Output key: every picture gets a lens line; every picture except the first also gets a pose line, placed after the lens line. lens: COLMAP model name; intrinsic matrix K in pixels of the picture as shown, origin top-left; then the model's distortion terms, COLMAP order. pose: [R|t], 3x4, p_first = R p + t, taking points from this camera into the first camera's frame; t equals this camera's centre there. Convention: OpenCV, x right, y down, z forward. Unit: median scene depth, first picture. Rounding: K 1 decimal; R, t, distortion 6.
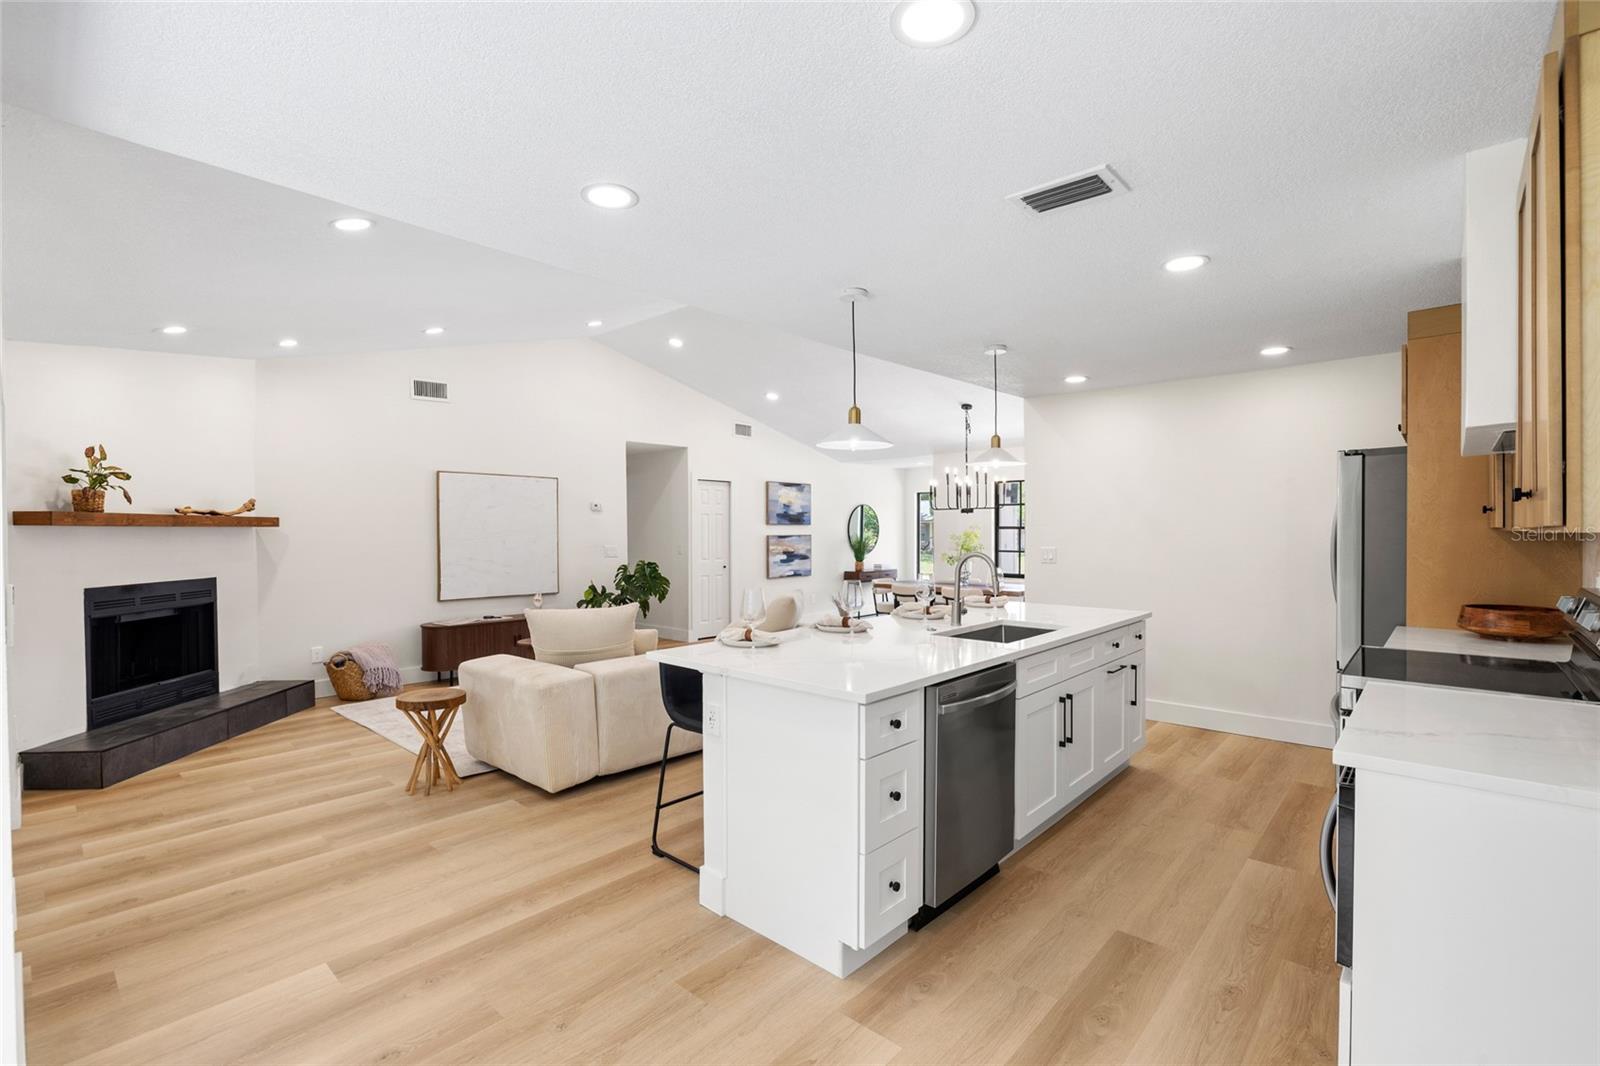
lens RADIAL K [[715.3, 0, 790.7], [0, 715.3, 534.0], [0, 0, 1]] dist [-0.005760, 0.000177]
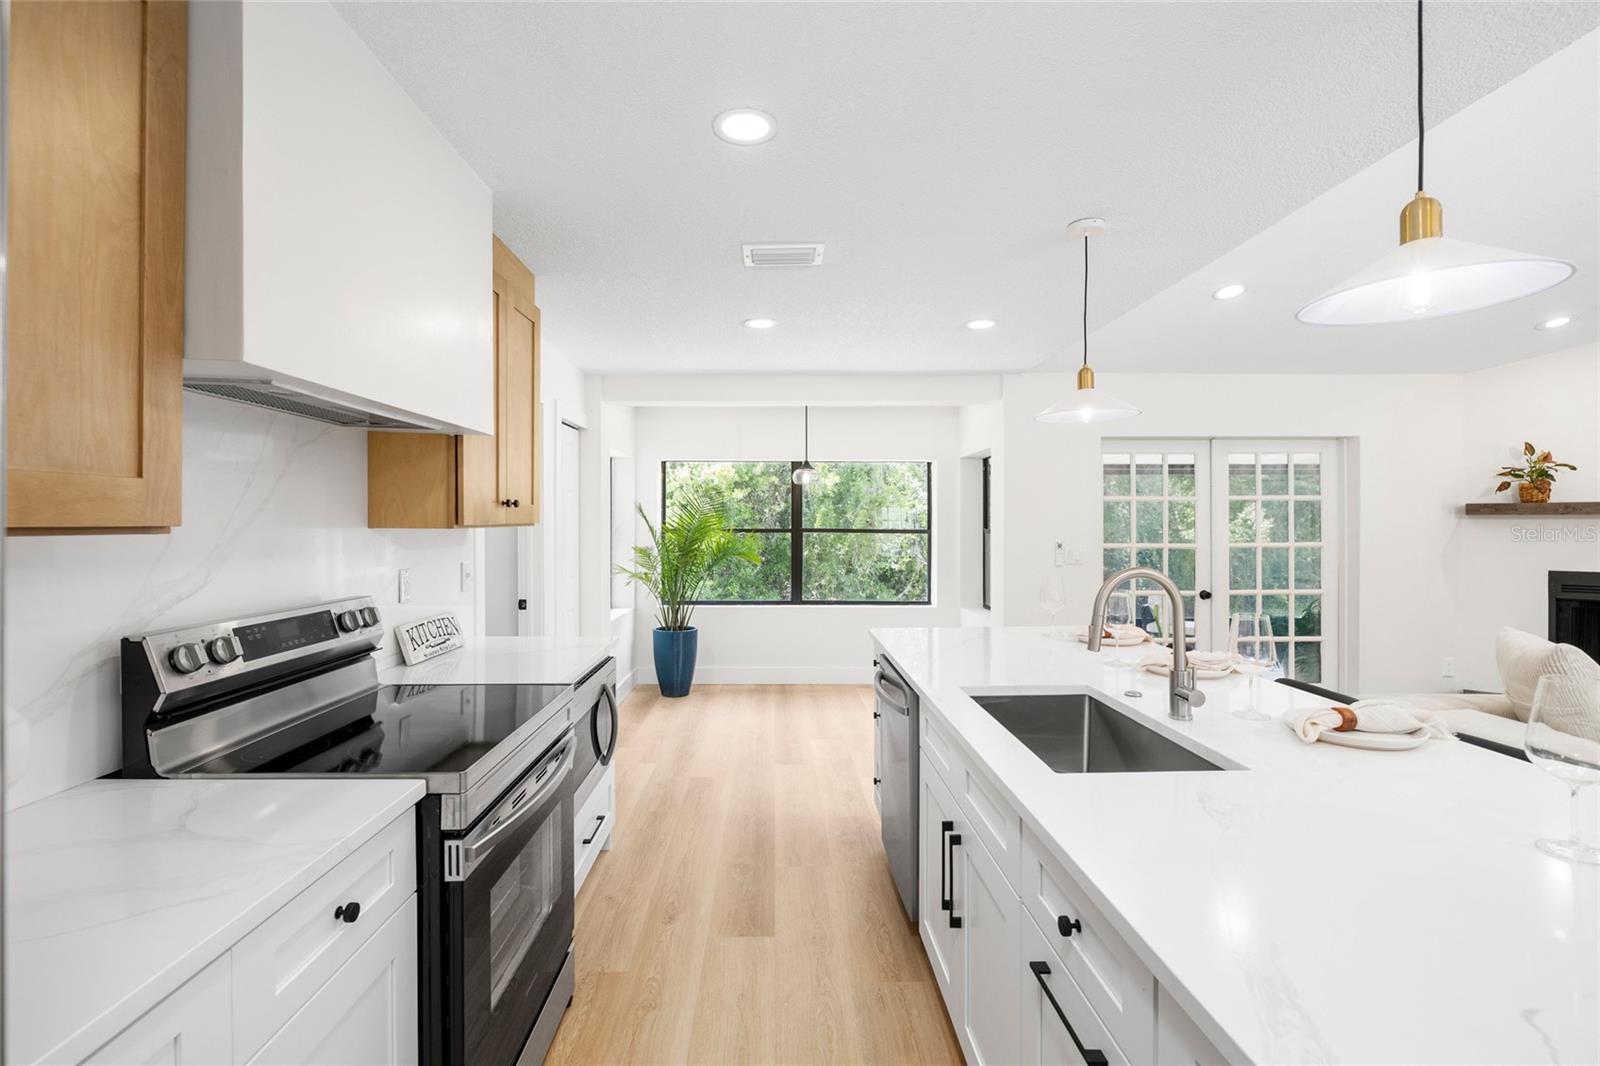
lens RADIAL K [[715.3, 0, 796.6], [0, 715.3, 532.9], [0, 0, 1]] dist [-0.005760, 0.000177]
pose [[-0.714954, 0.013018, -0.699051, 1.039830], [0.005492, 0.999900, 0.013004, -0.006069], [0.699150, 0.005458, -0.714954, 1.607416]]
